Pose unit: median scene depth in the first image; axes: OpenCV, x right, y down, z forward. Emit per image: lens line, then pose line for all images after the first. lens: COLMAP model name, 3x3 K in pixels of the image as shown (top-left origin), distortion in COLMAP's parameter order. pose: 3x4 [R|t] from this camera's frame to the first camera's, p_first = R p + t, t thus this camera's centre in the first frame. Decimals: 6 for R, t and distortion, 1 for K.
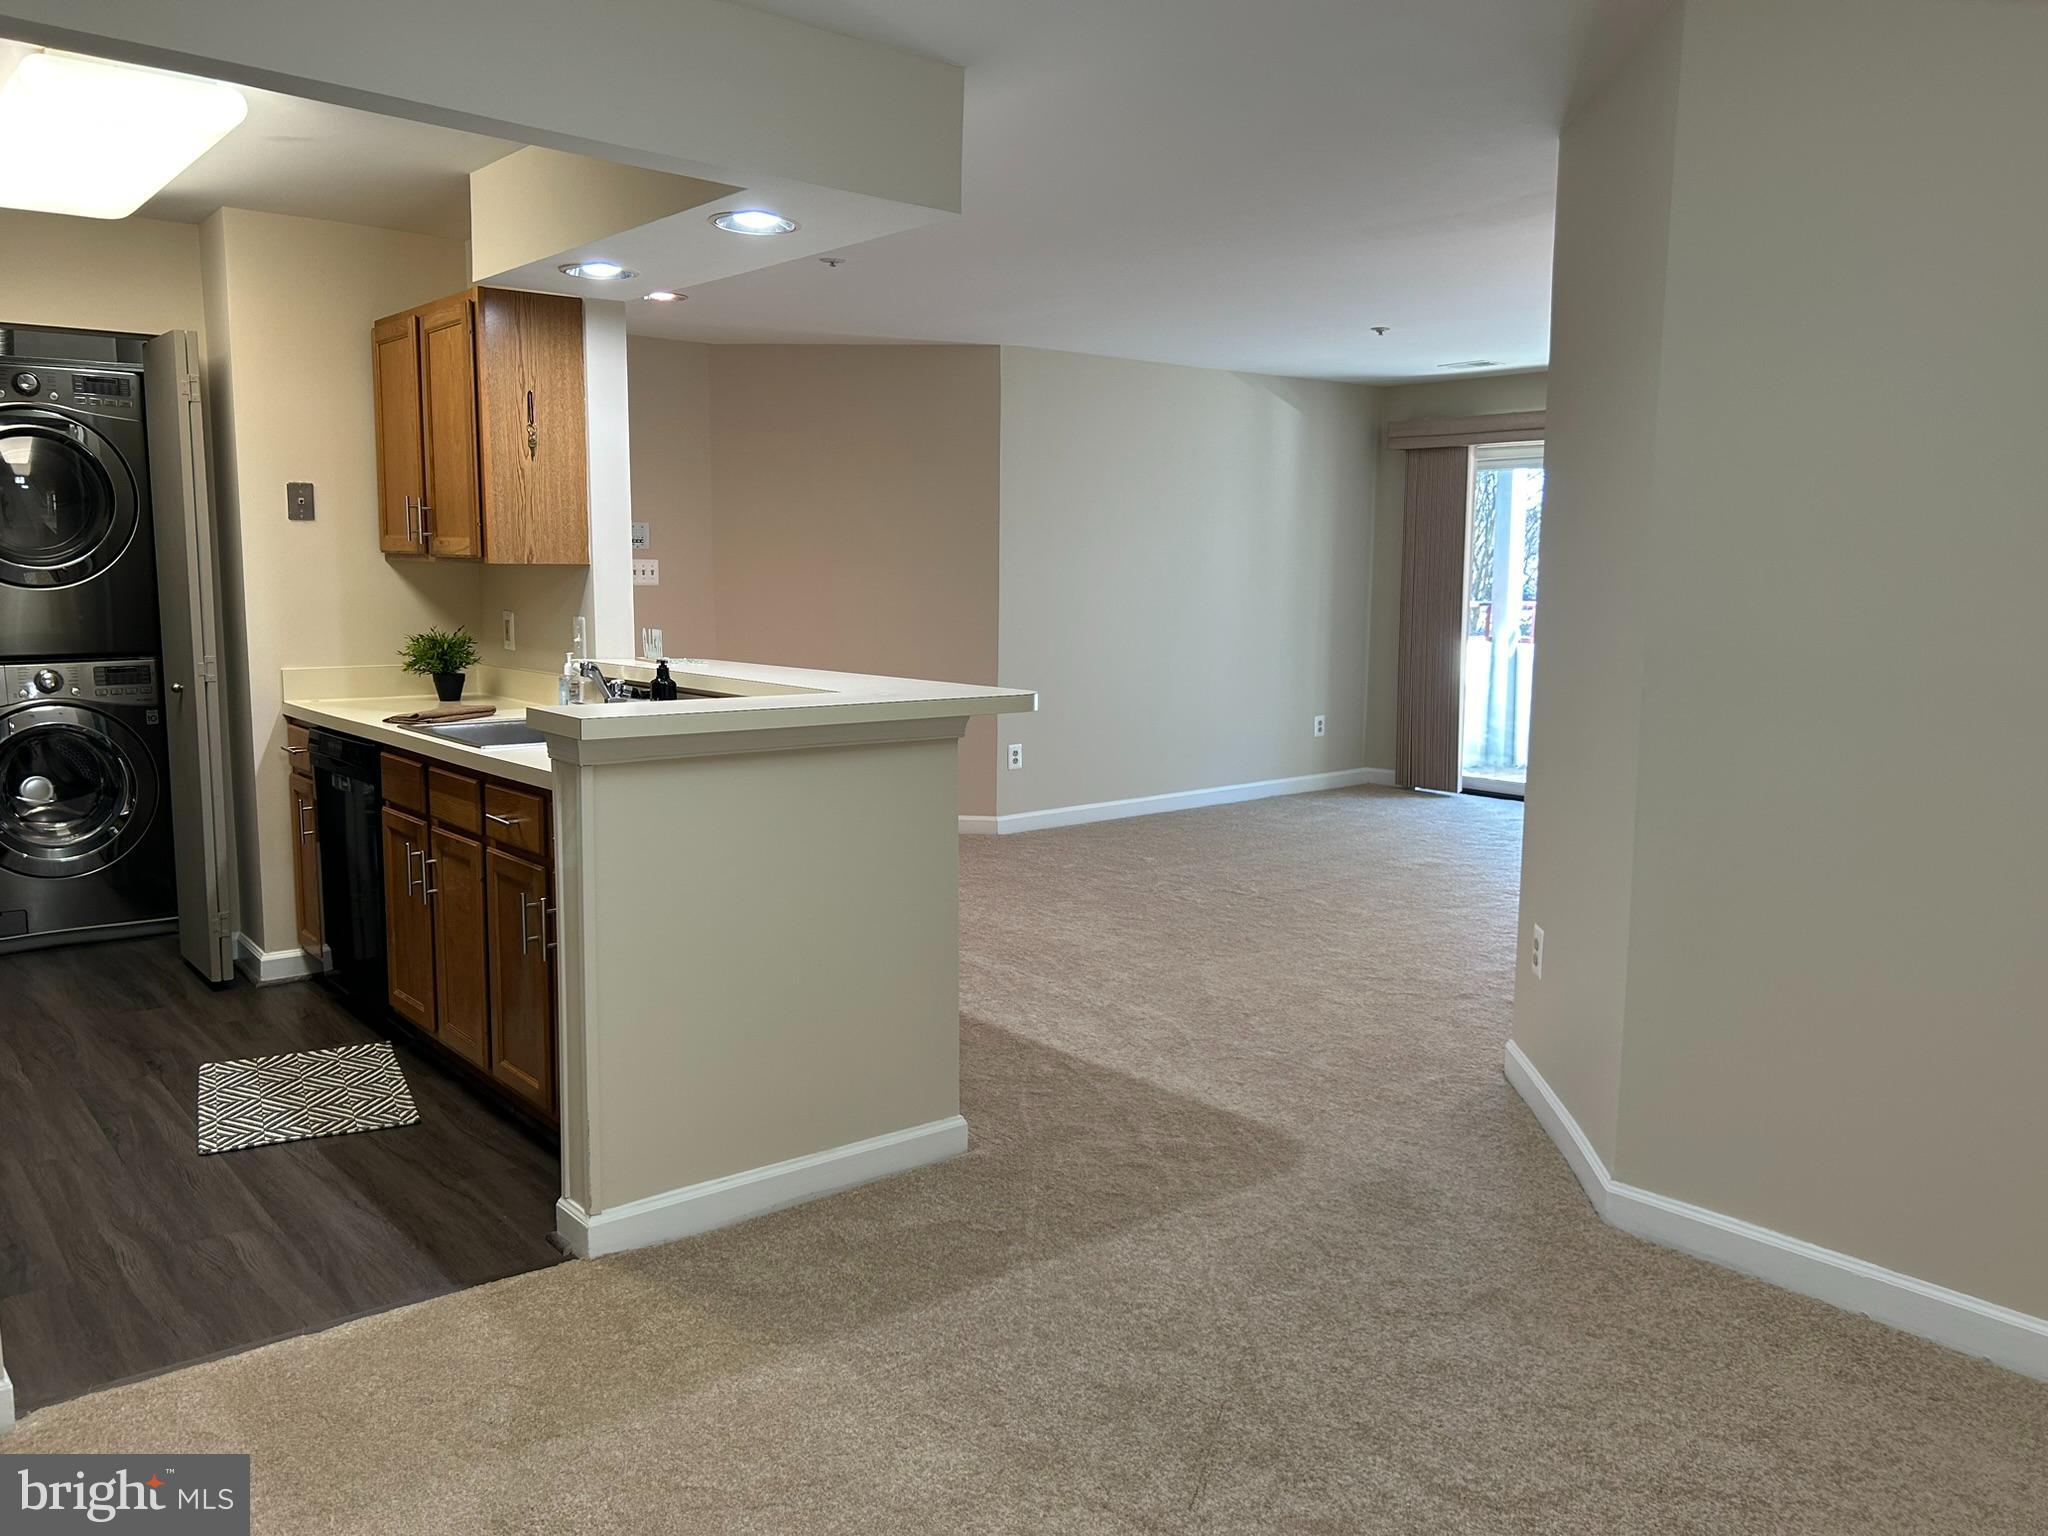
lens RADIAL K [[1544.4, 0, 1034.6], [0, 1544.4, 753.5], [0, 0, 1]] dist [0.049393, -0.065767]
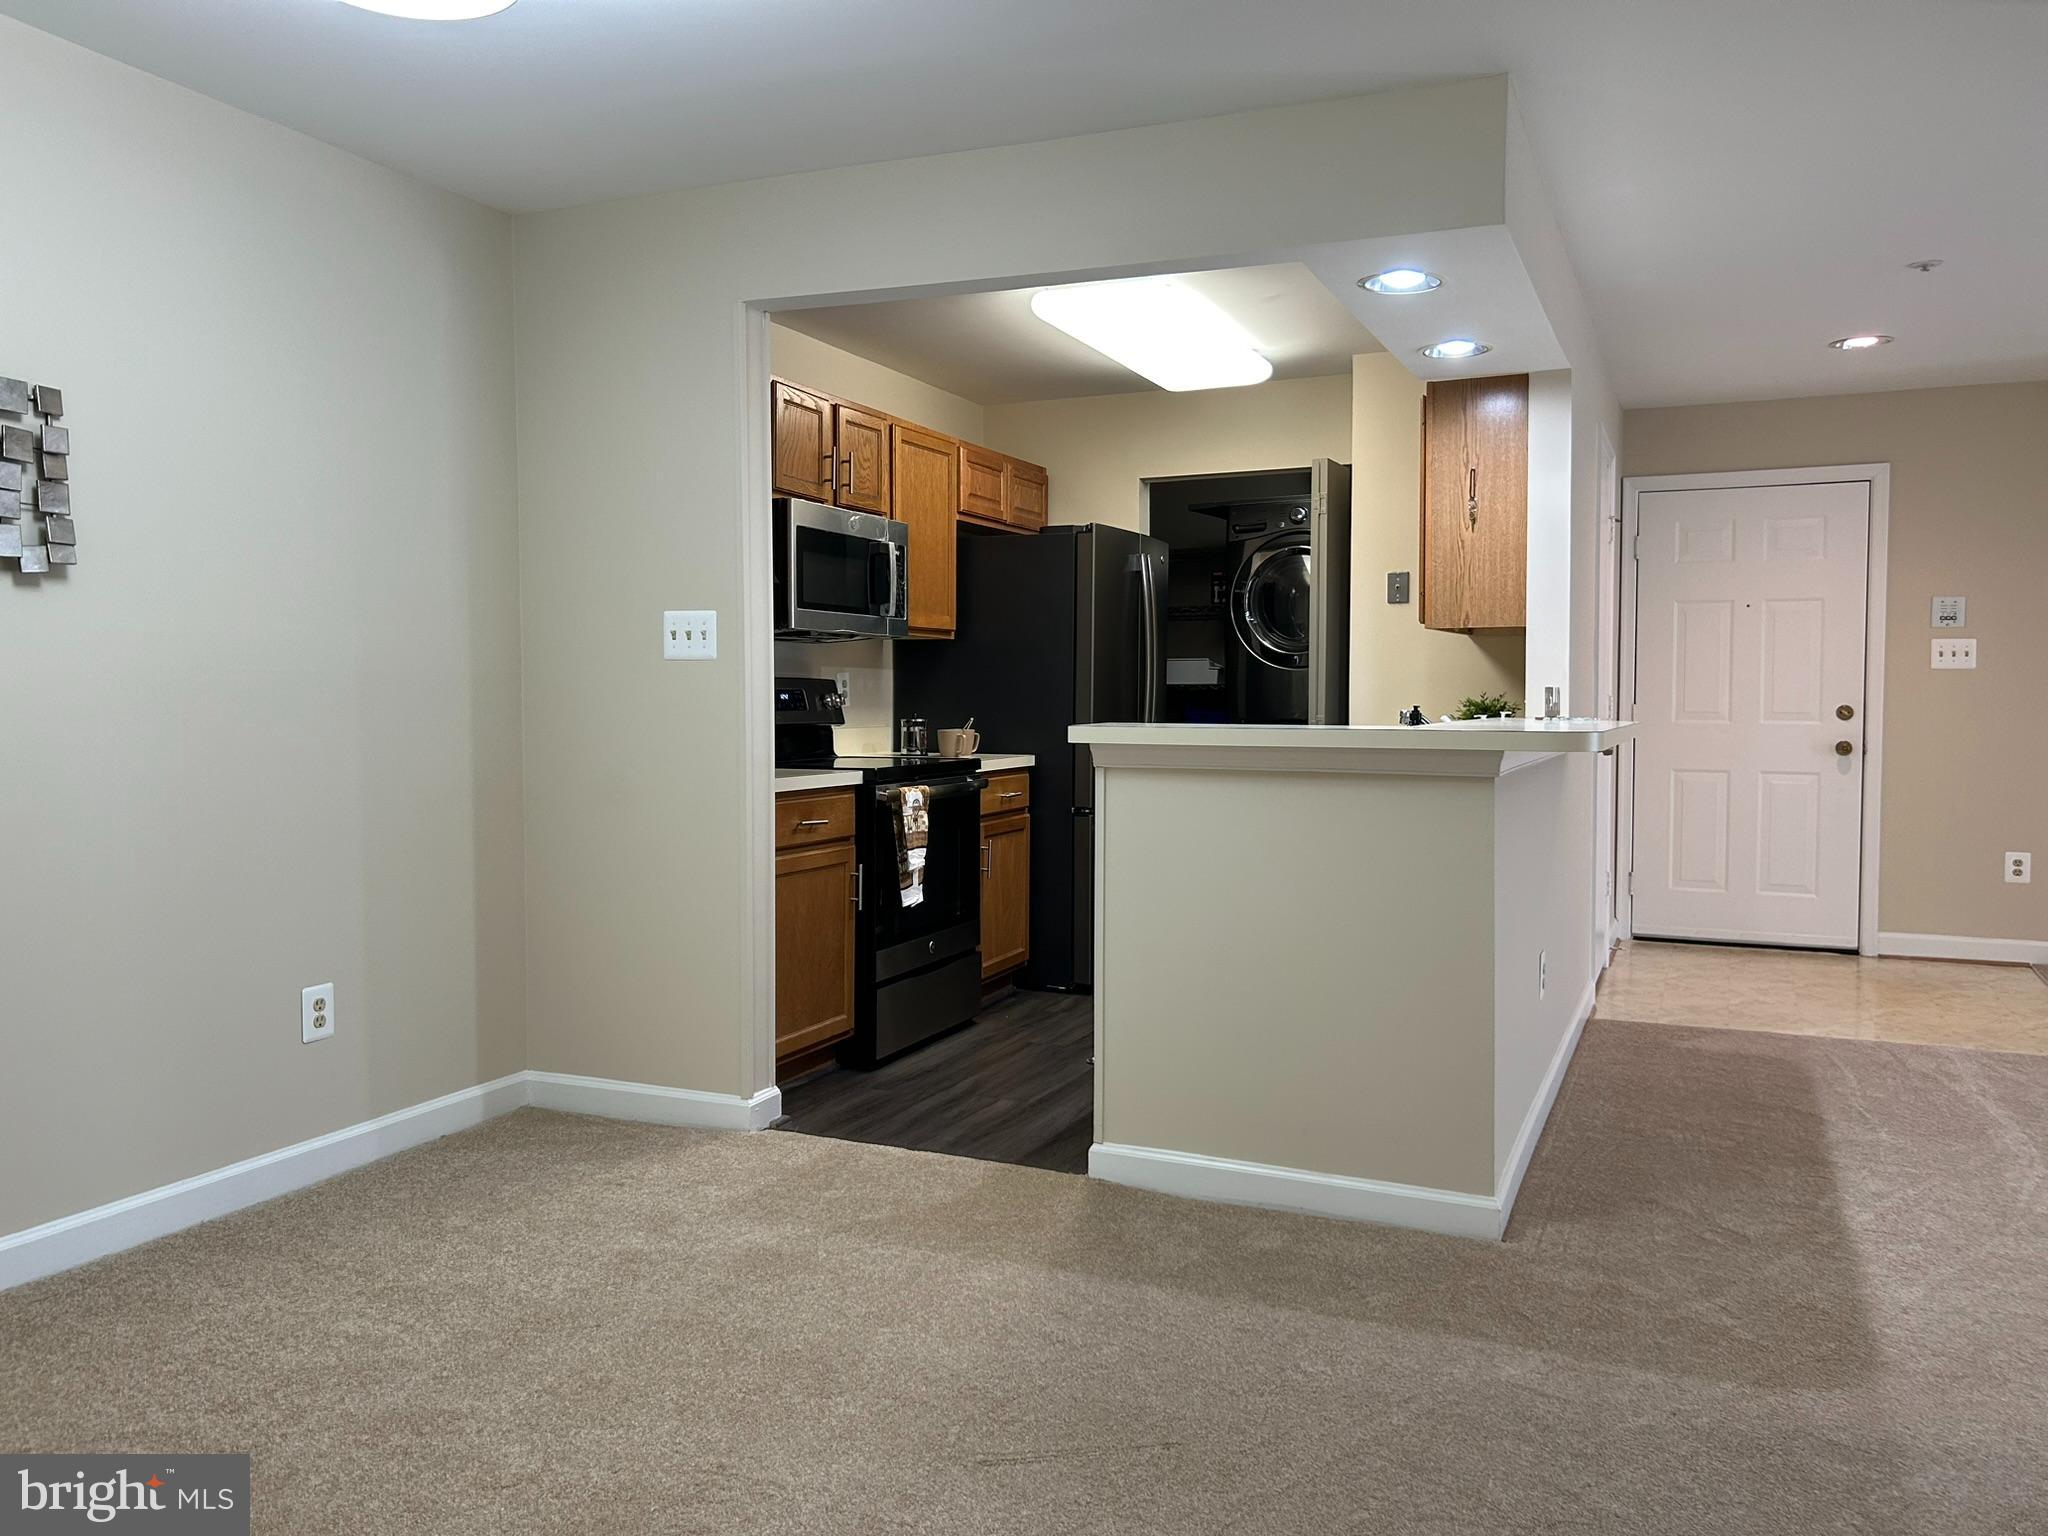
lens RADIAL K [[1544.4, 0, 1010.0], [0, 1544.4, 756.2], [0, 0, 1]] dist [0.049393, -0.065767]
pose [[0.435980, 0.031039, -0.899421, 0.480994], [-0.106211, 0.994195, -0.017174, 0.017413], [0.893667, 0.103016, 0.436746, 0.244579]]
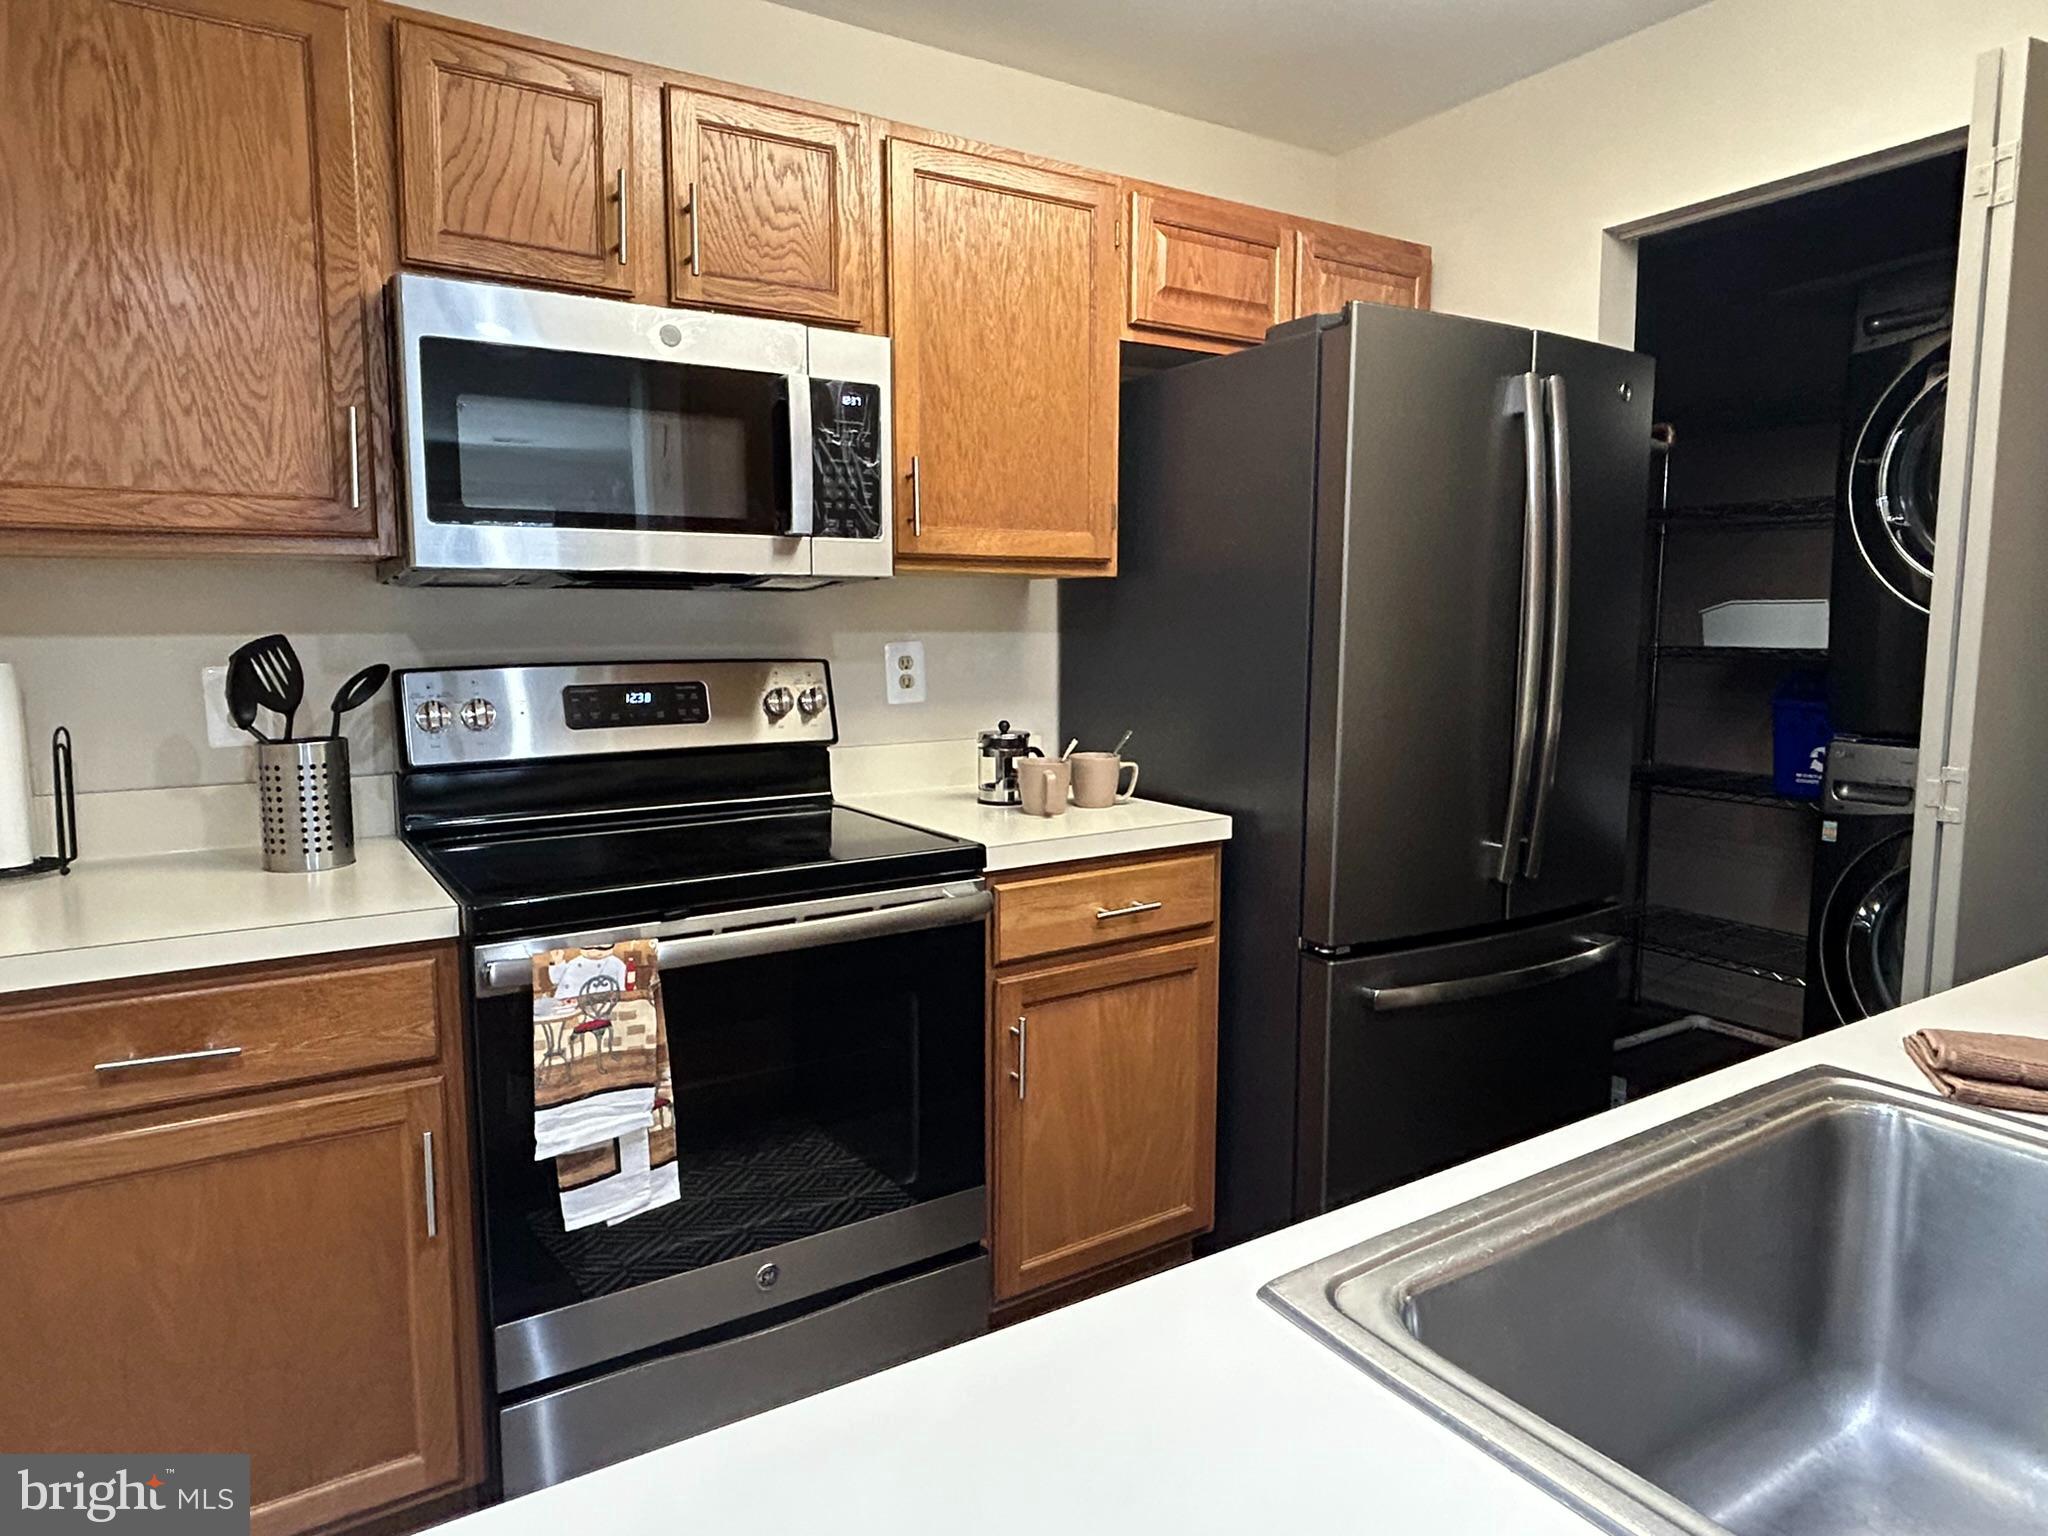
lens RADIAL K [[1244.9, 0, 1027.4], [0, 1244.9, 747.9], [0, 0, 1]] dist [-0.000456, 0.003346]
pose [[-0.127227, 0.097873, -0.987033, -0.141726], [-0.118086, 0.986548, 0.113046, -0.077983], [0.984819, 0.130937, -0.113958, 0.776539]]
